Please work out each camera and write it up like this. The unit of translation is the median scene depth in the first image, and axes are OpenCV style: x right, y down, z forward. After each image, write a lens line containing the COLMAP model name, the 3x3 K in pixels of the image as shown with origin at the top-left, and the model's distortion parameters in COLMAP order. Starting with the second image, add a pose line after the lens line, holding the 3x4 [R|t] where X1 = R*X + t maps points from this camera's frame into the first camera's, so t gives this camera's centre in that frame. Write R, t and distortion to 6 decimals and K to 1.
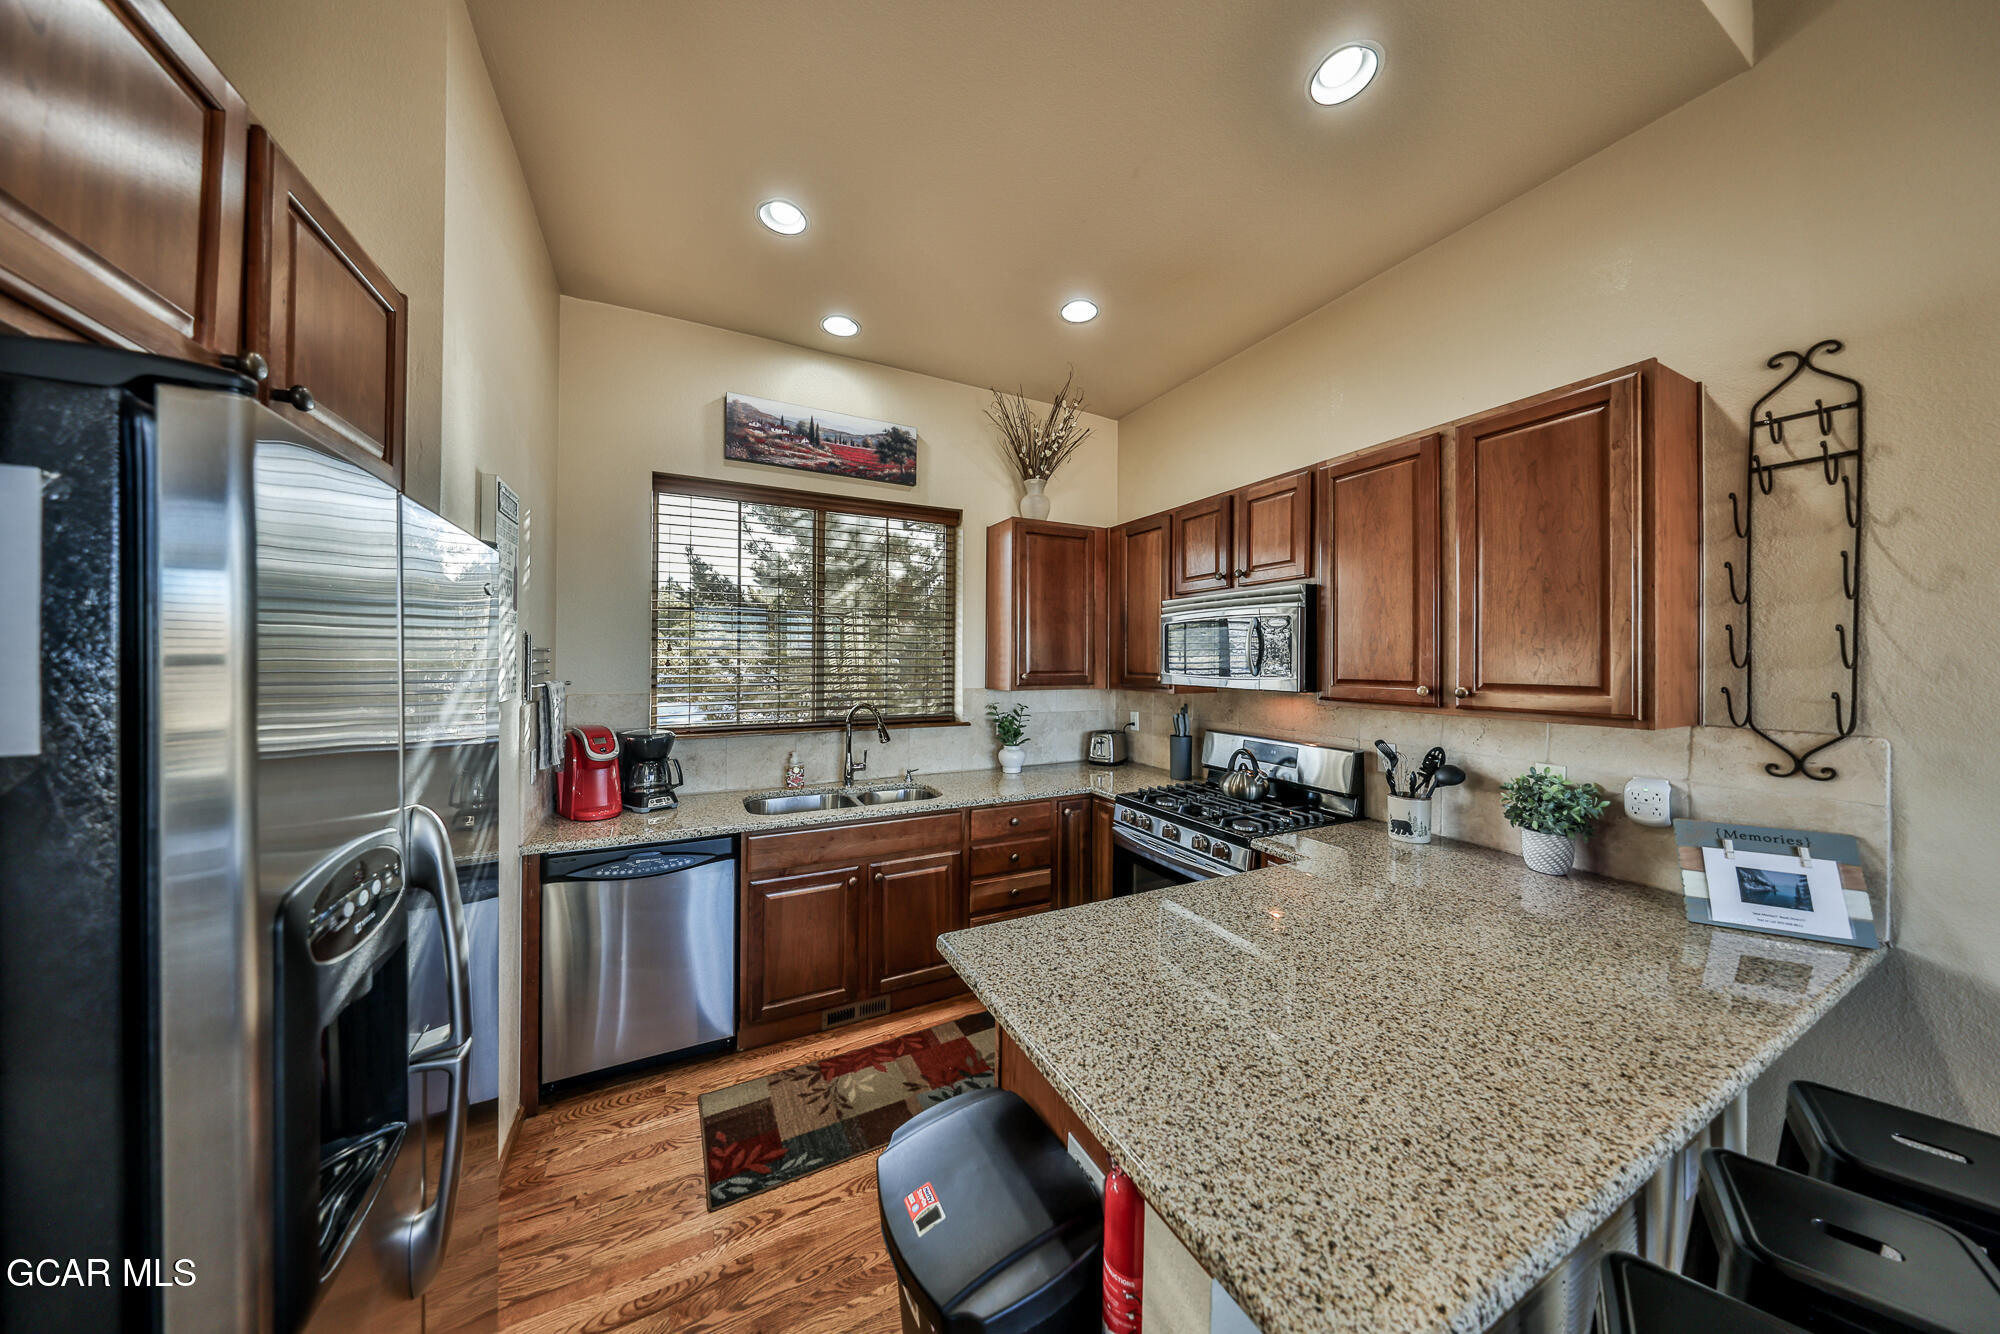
lens RADIAL K [[610.1, 0, 1009.9], [0, 610.1, 659.0], [0, 0, 1]] dist [0.000440, 0.000031]
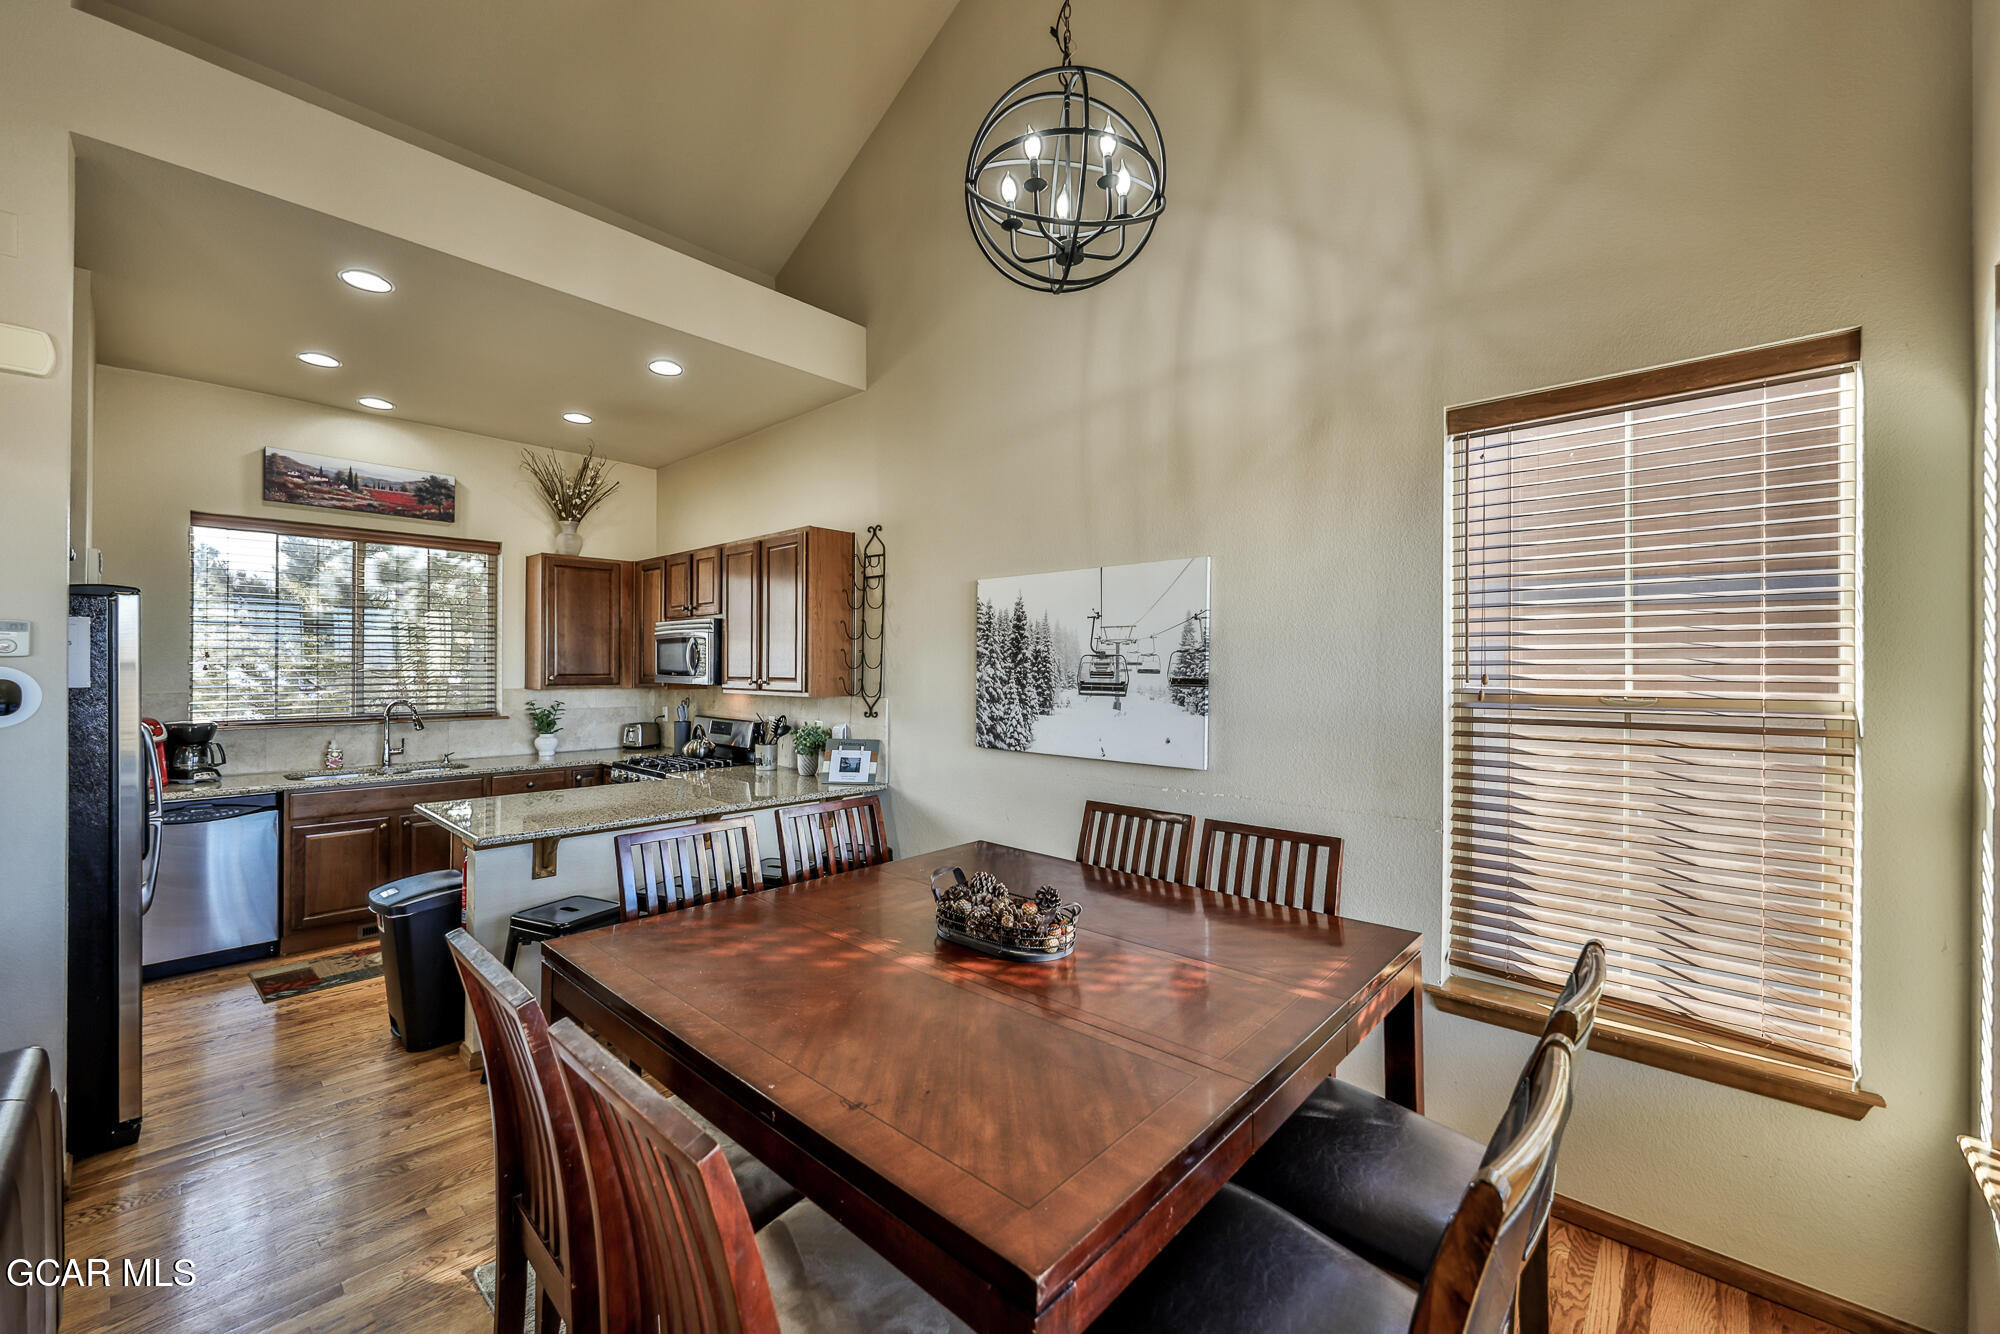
lens RADIAL K [[790.7, 0, 1000.0], [0, 790.7, 667.0], [0, 0, 1]] dist [-0.009629, -0.000128]
pose [[0.939758, -0.001134, 0.341837, 0.377079], [0.000187, 0.999996, 0.002804, 0.000554], [-0.341839, -0.002572, 0.939755, -0.966929]]
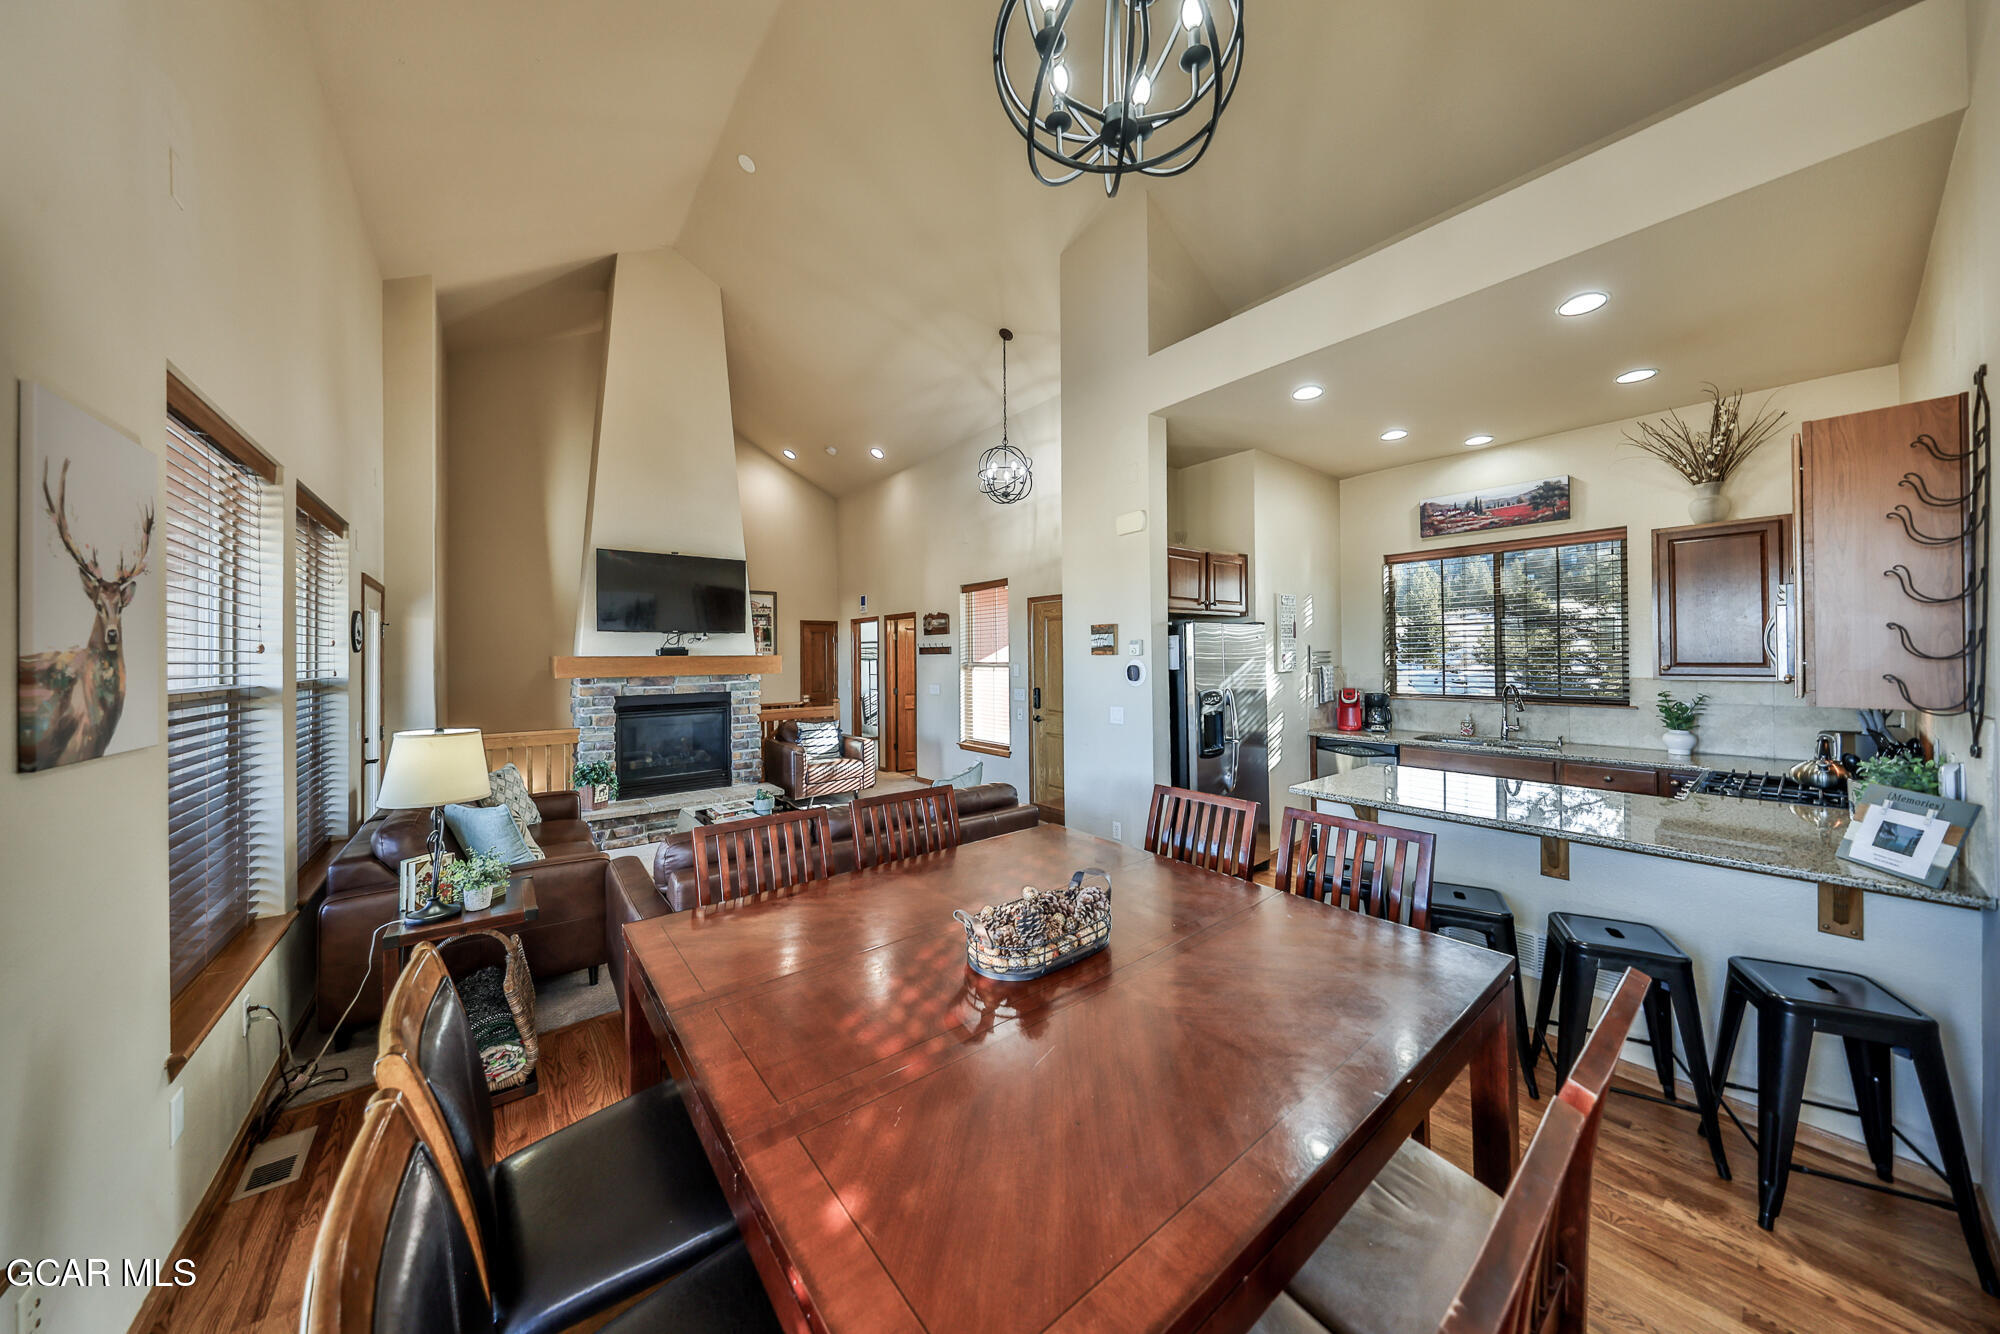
lens RADIAL K [[640.0, 0, 1006.6], [0, 640.0, 653.9], [0, 0, 1]] dist [0.000249, 0.000017]
pose [[0.190334, -0.010938, -0.981658, 1.067835], [0.013610, 0.999871, -0.008502, -0.003339], [0.981625, -0.011742, 0.190459, -0.487450]]
